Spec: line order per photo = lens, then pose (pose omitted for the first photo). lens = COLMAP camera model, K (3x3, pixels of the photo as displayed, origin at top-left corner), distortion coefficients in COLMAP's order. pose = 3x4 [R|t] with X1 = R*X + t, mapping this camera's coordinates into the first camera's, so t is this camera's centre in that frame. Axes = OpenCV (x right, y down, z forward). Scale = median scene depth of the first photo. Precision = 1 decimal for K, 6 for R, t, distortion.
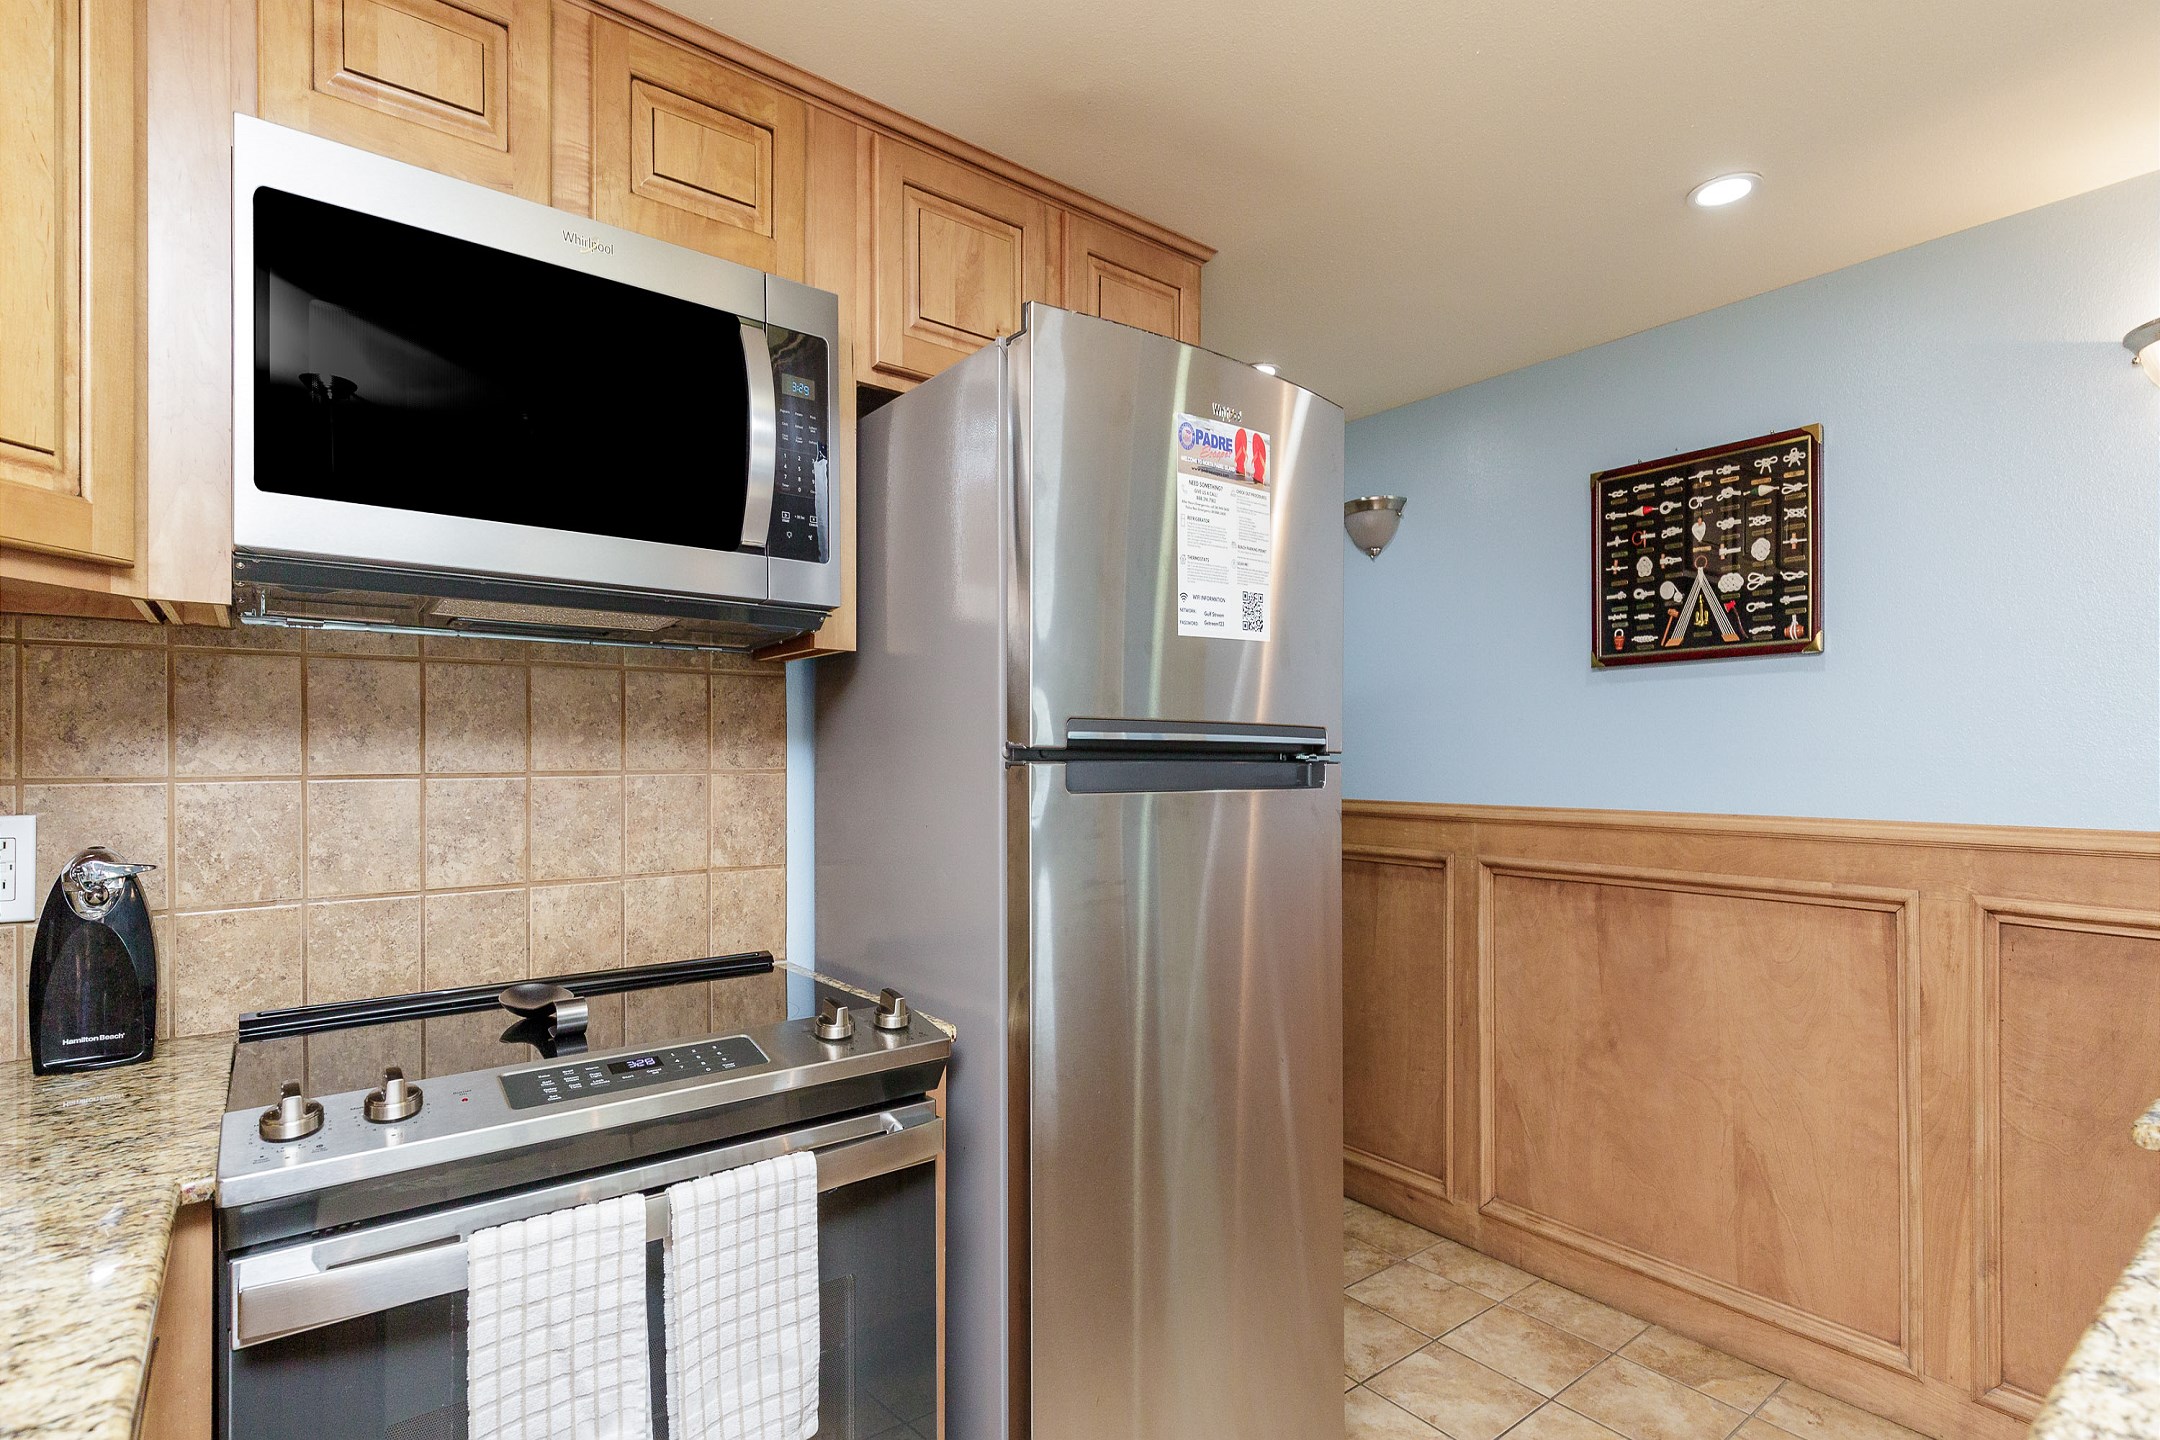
lens RADIAL K [[1033.6, 0, 1080.5], [0, 1033.6, 757.3], [0, 0, 1]] dist [0.002374, 0.000231]
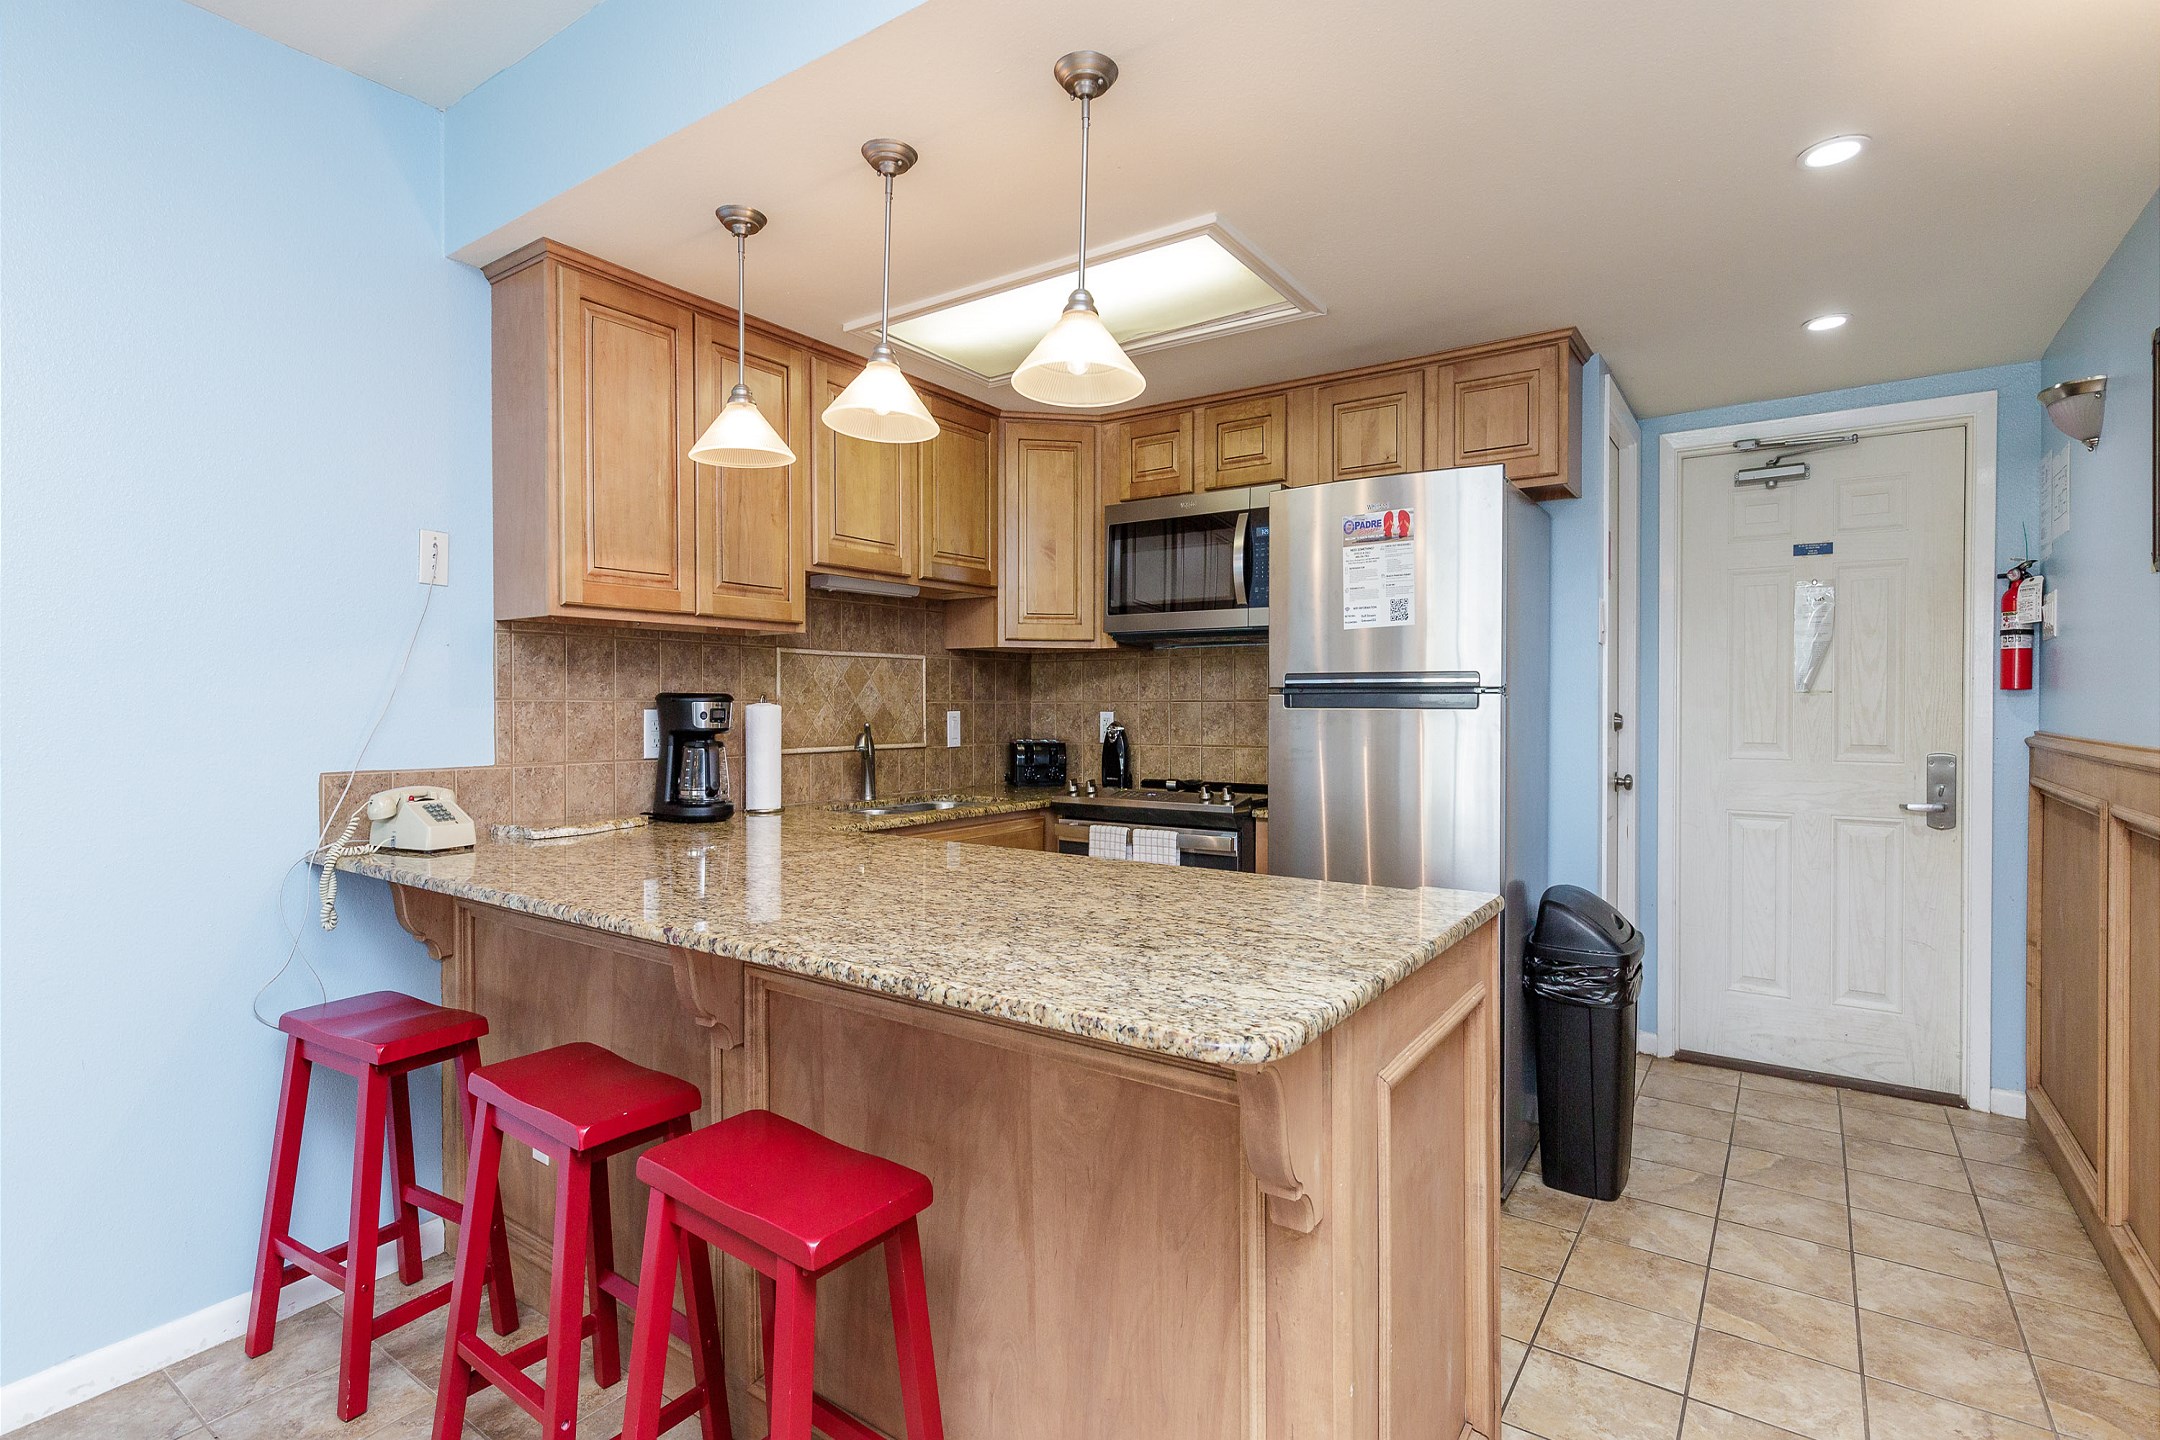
lens RADIAL K [[1040.5, 0, 1080.0], [0, 1040.5, 720.0], [0, 0, 1]] dist [0.000017, -0.000004]
pose [[0.296781, 0.015999, -0.954812, 1.757956], [0.001930, 0.999848, 0.017353, 0.018397], [0.954944, -0.006993, 0.296705, -0.071033]]
